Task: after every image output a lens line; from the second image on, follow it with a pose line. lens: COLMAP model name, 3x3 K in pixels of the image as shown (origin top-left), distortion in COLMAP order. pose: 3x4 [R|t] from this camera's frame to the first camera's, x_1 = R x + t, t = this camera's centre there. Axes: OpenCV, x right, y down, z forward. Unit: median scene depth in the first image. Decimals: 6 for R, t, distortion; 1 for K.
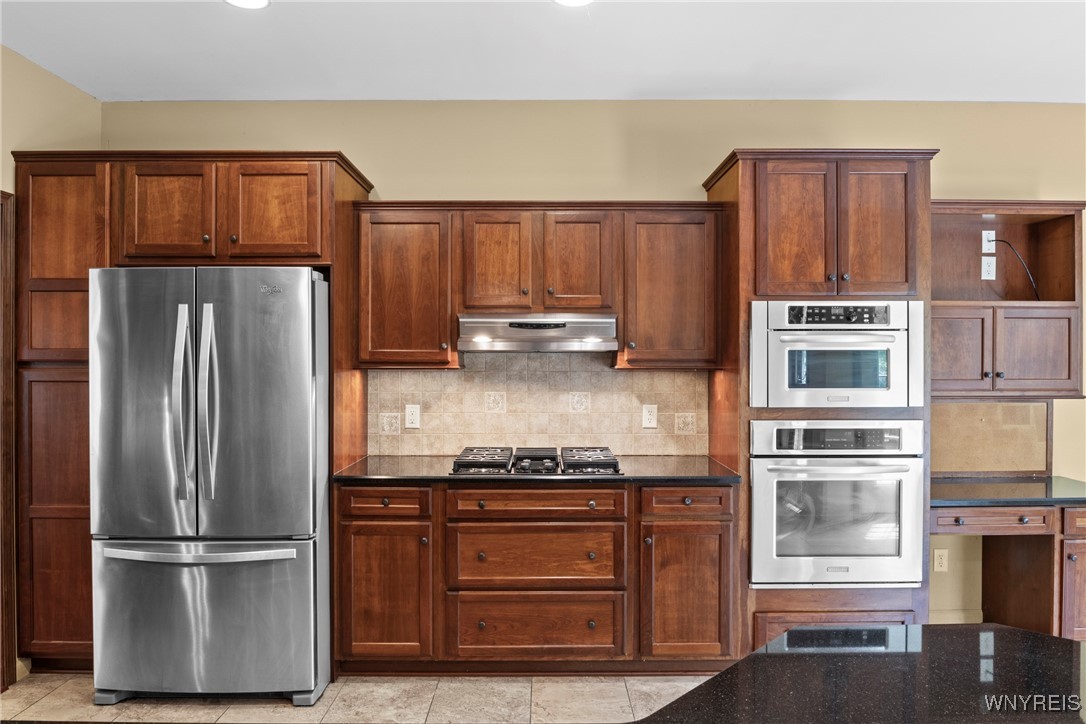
lens RADIAL K [[696.0, 0, 540.0], [0, 696.0, 355.5], [0, 0, 1]] dist [-0.031236, -0.001409]
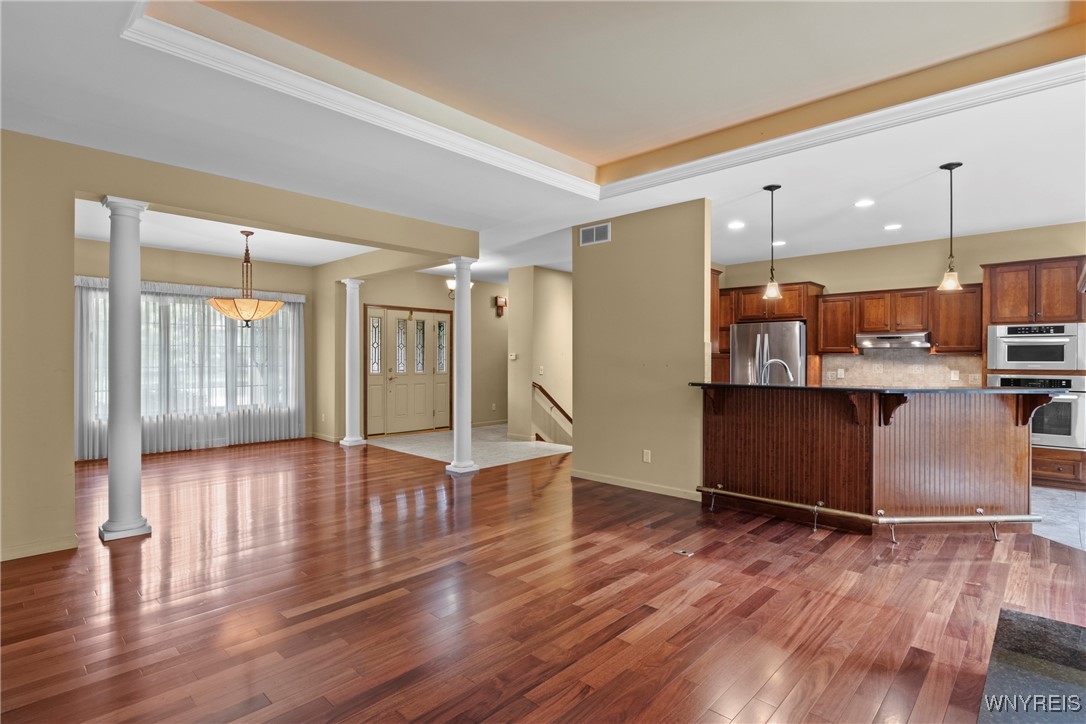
lens RADIAL K [[545.4, 0, 542.4], [0, 545.4, 364.5], [0, 0, 1]] dist [0.003114, -0.000835]
pose [[0.722959, 0.009823, -0.690821, 0.472776], [-0.002763, 0.999932, 0.011327, 0.038708], [0.690885, -0.006281, 0.722937, -1.402703]]
